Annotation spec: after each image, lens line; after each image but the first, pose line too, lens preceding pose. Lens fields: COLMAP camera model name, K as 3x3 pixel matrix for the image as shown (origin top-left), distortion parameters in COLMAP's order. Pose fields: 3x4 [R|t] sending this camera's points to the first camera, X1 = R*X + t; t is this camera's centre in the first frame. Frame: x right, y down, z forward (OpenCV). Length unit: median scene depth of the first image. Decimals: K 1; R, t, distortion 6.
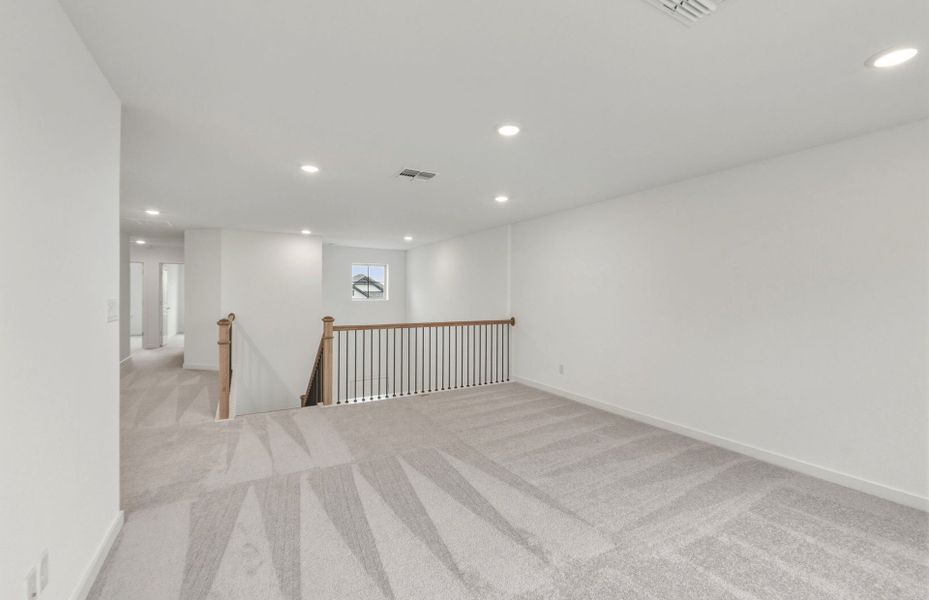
lens RADIAL K [[390.3, 0, 468.0], [0, 390.3, 288.9], [0, 0, 1]] dist [-0.019753, 0.000126]
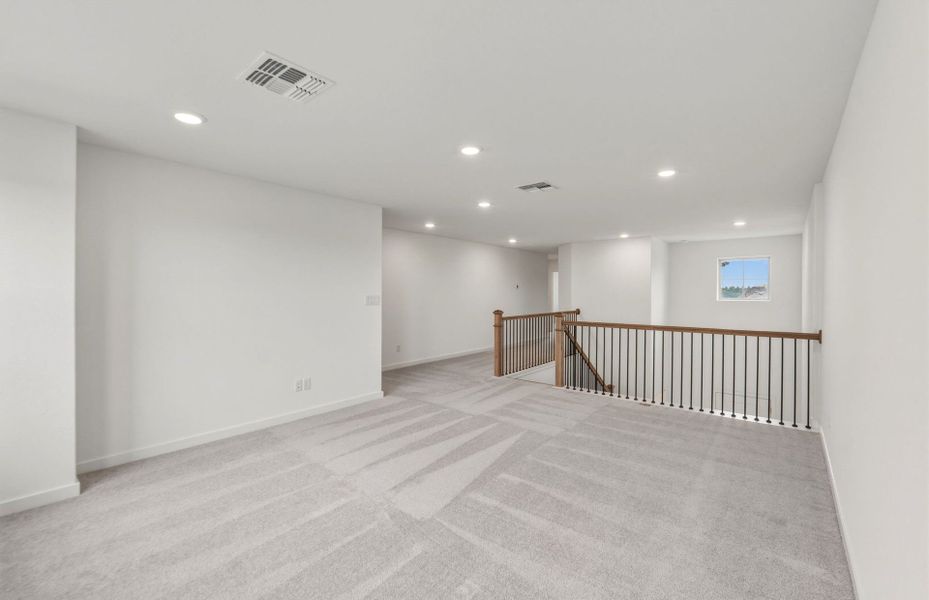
lens RADIAL K [[390.3, 0, 468.0], [0, 390.3, 288.9], [0, 0, 1]] dist [-0.019753, 0.000126]
pose [[0.323029, -0.012814, -0.946302, 0.632963], [0.013708, 0.999867, -0.008860, 0.006203], [0.946290, -0.010110, 0.323161, 0.334917]]
